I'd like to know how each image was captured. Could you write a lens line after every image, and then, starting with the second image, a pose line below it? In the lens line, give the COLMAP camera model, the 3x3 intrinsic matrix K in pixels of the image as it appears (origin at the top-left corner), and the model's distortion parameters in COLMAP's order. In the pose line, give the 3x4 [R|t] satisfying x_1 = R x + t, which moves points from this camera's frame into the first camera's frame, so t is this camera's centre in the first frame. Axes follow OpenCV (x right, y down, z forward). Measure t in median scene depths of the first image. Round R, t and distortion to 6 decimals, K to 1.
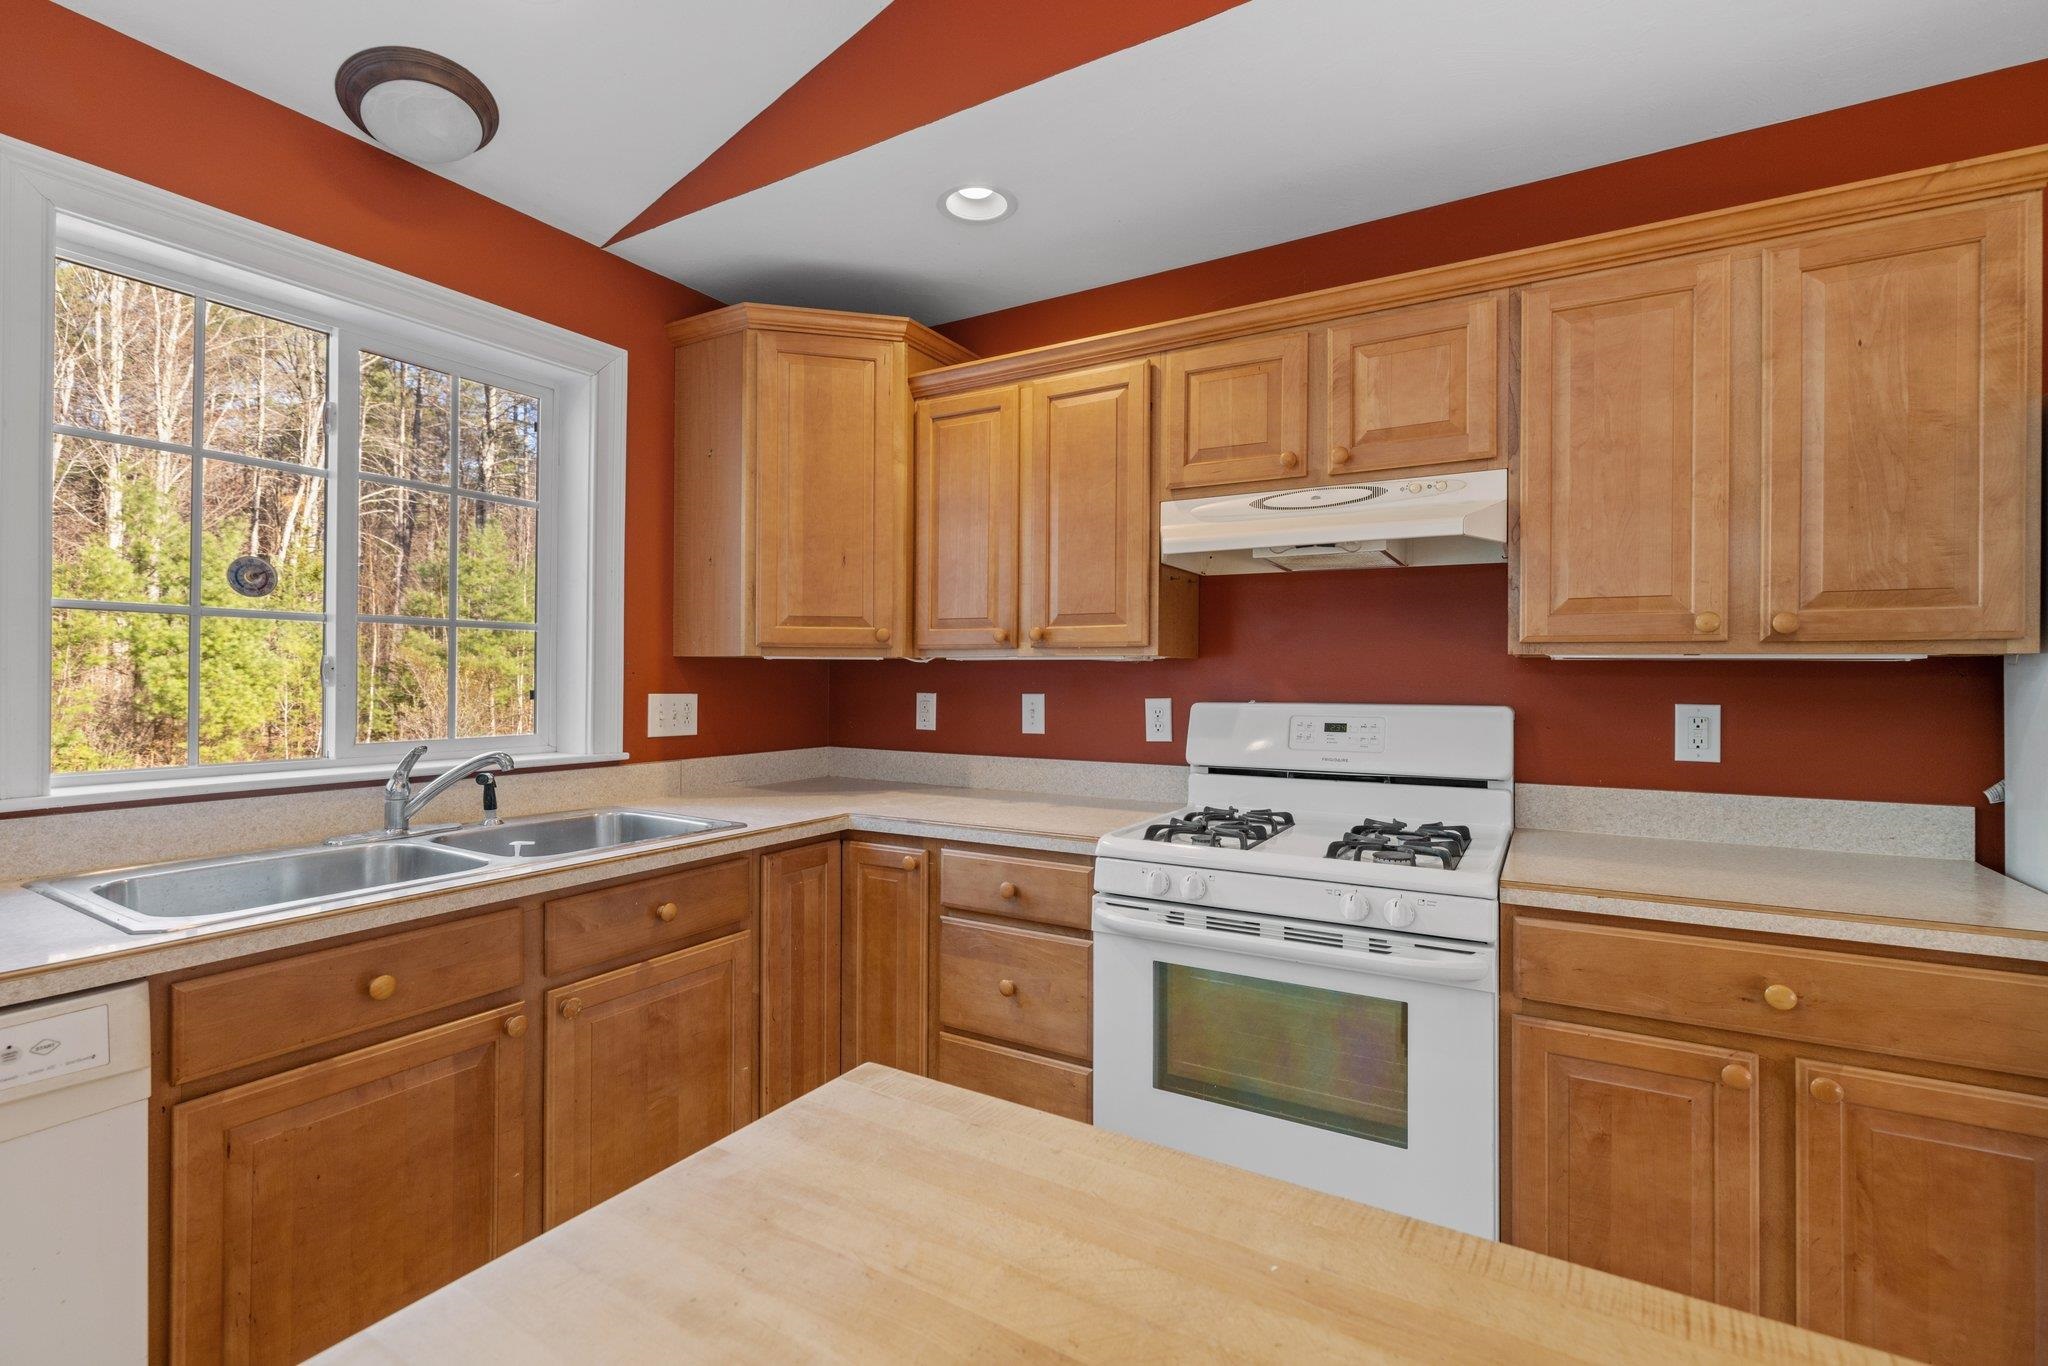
lens RADIAL K [[921.6, 0, 1012.3], [0, 921.6, 674.7], [0, 0, 1]] dist [-0.009000, 0.000390]
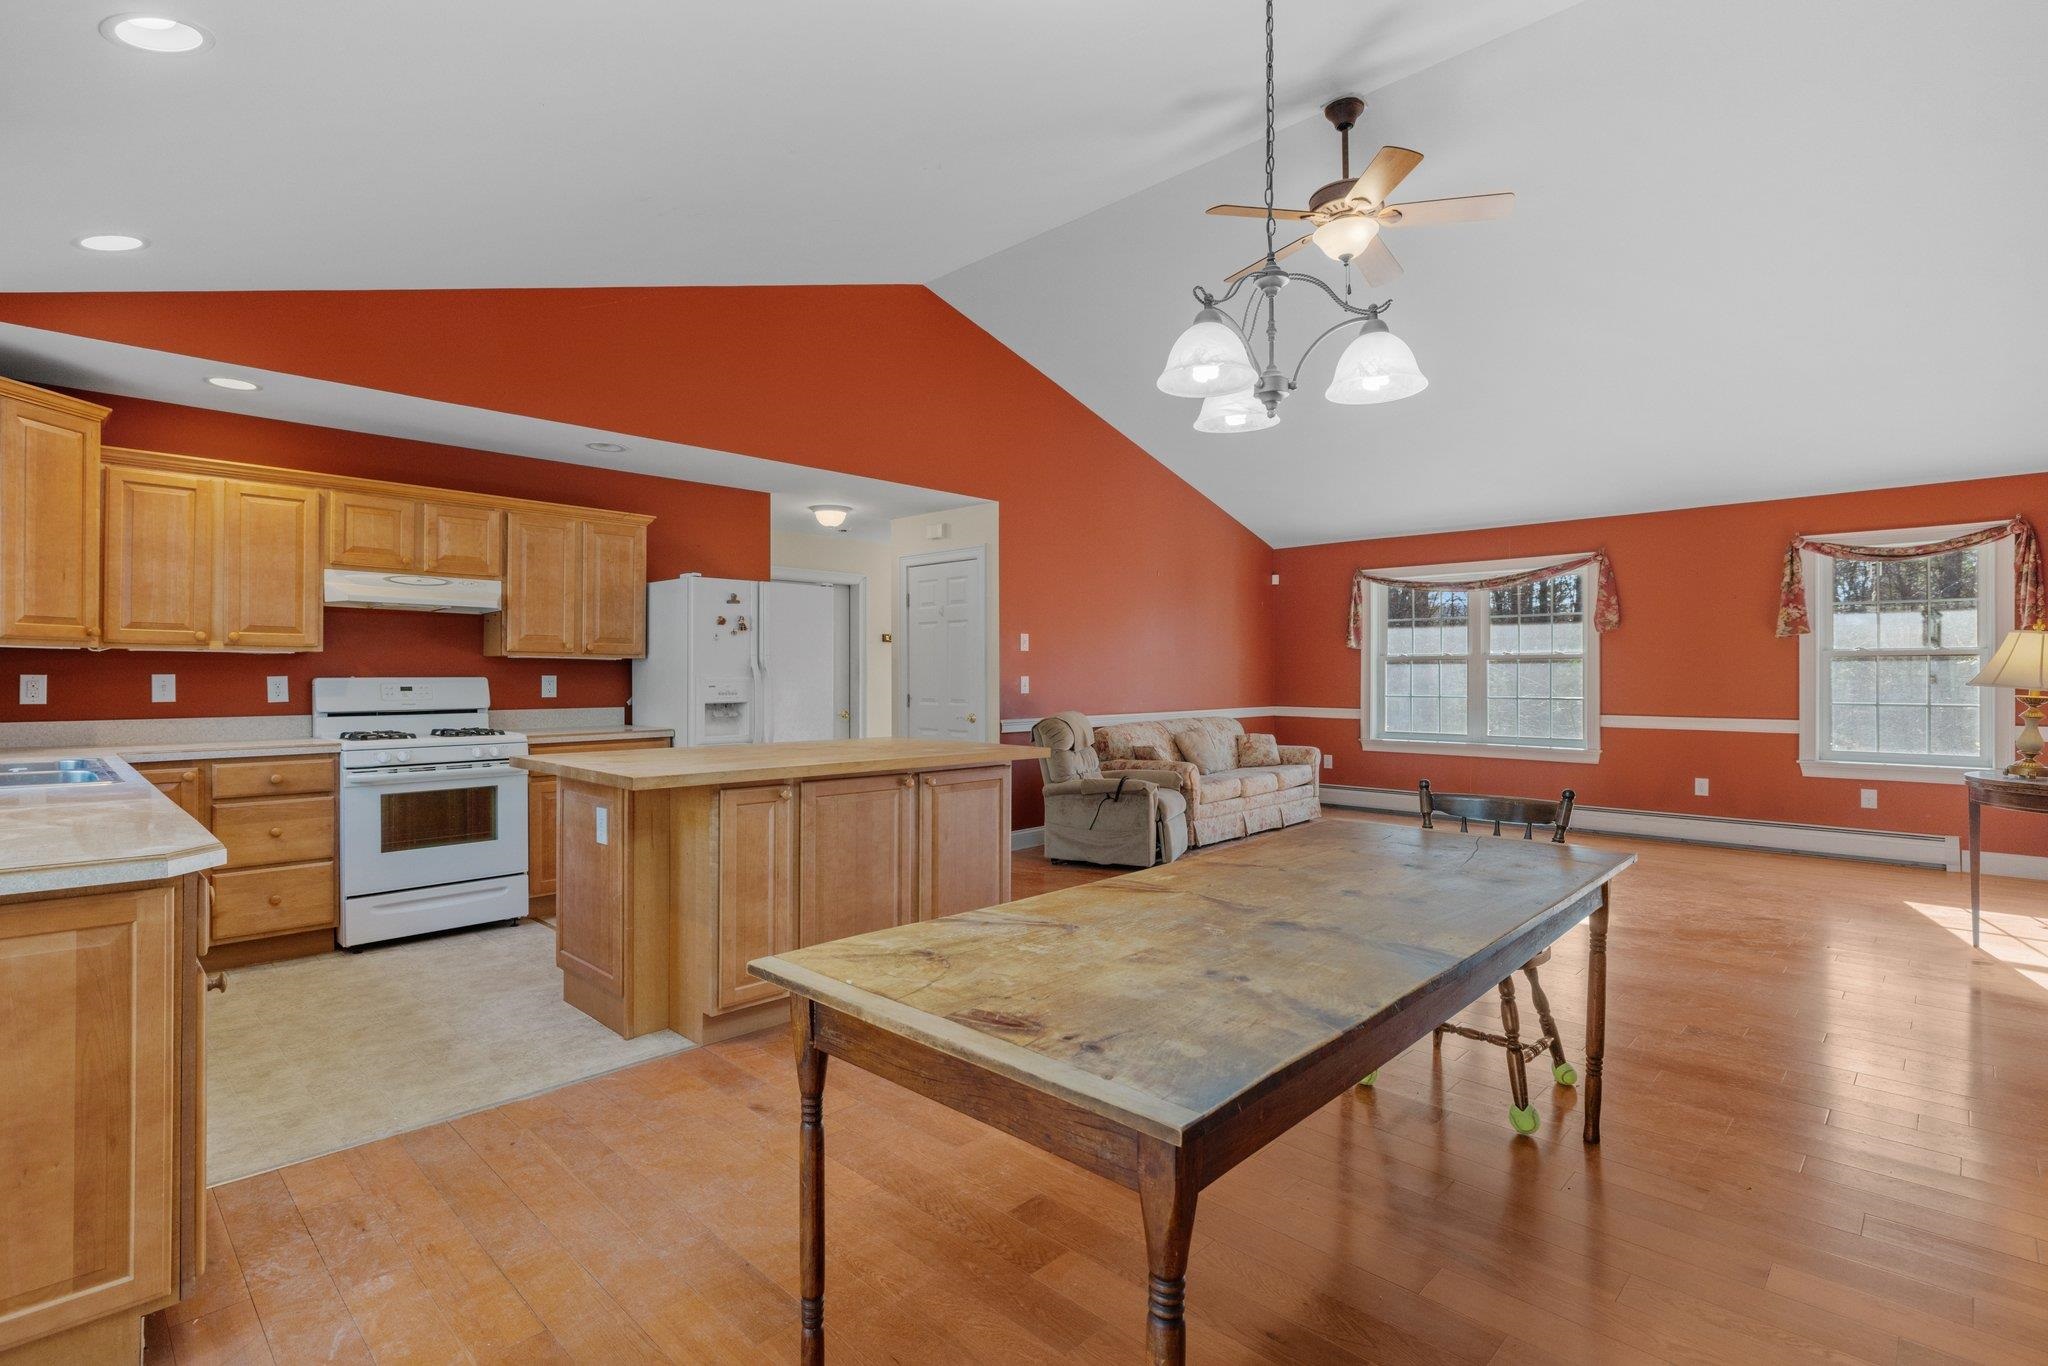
lens RADIAL K [[976.2, 0, 993.3], [0, 976.2, 677.3], [0, 0, 1]] dist [-0.005579, 0.000629]
pose [[0.247983, -0.004157, 0.968756, -1.541360], [-0.002144, 0.999986, 0.004840, 0.020106], [-0.968762, -0.003277, 0.247970, -0.868365]]
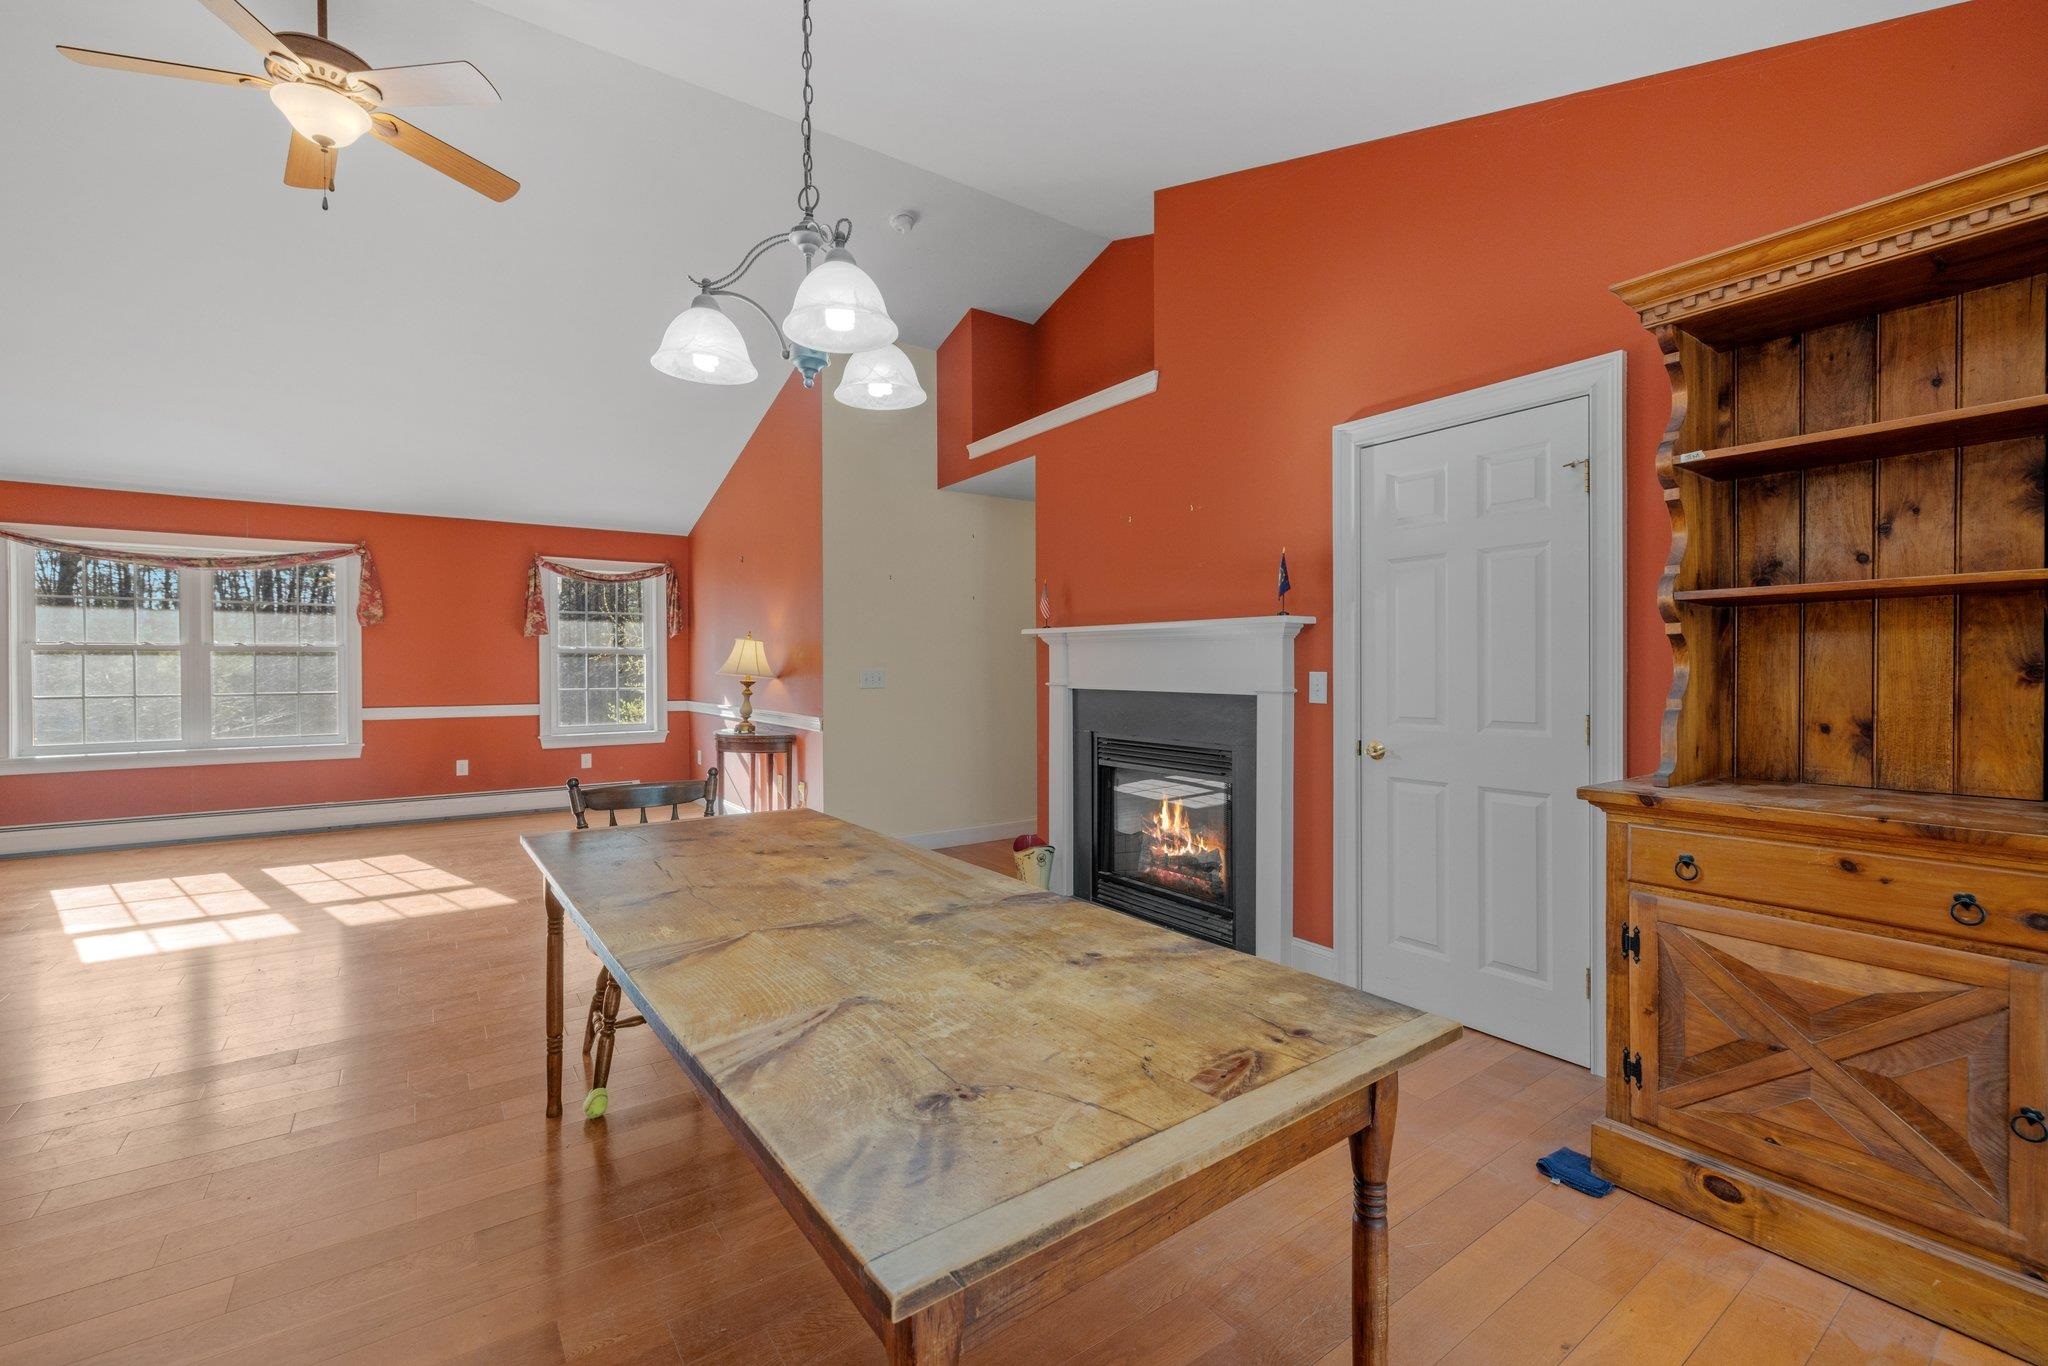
lens RADIAL K [[857.6, 0, 1031.9], [0, 857.6, 672.9], [0, 0, 1]] dist [-0.002016, -0.000270]
pose [[-0.915196, -0.002076, 0.403003, -1.055004], [0.000371, 0.999982, 0.005993, 0.022992], [-0.403008, 0.005634, -0.915179, -0.281967]]
